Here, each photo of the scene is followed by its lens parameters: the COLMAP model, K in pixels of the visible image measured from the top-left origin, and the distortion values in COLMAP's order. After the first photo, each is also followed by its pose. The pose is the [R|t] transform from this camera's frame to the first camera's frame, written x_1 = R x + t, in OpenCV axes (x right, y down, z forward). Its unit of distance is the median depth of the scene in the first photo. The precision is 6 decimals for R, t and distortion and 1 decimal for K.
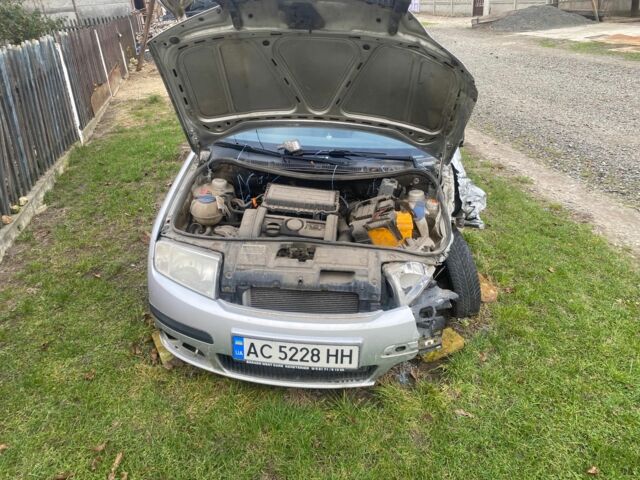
lens RADIAL K [[503.0, 0, 311.2], [0, 503.0, 224.3], [0, 0, 1]] dist [0.005866, 0.003344]
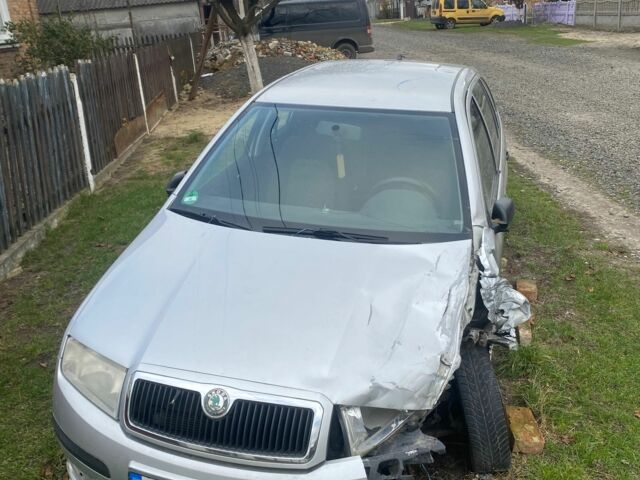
lens RADIAL K [[660.4, 0, 320.5], [0, 660.4, 217.3], [0, 0, 1]] dist [0.118749, -0.279242]
pose [[0.984106, 0.049291, -0.170604, 0.124510], [-0.068224, 0.991920, -0.106954, -0.032842], [0.163954, 0.116893, 0.979518, -0.001303]]
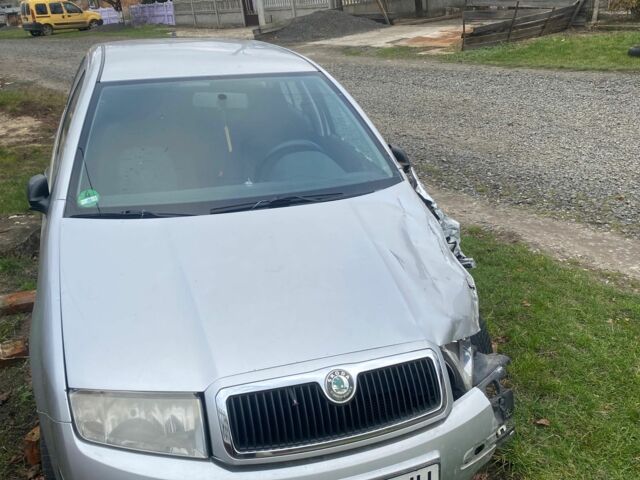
lens RADIAL K [[660.4, 0, 320.5], [0, 660.4, 217.3], [0, 0, 1]] dist [0.118749, -0.279242]
pose [[0.907773, -0.161836, 0.386984, -0.150119], [0.207195, 0.975168, -0.078217, -0.020601], [-0.364716, 0.151185, 0.918763, 0.070406]]
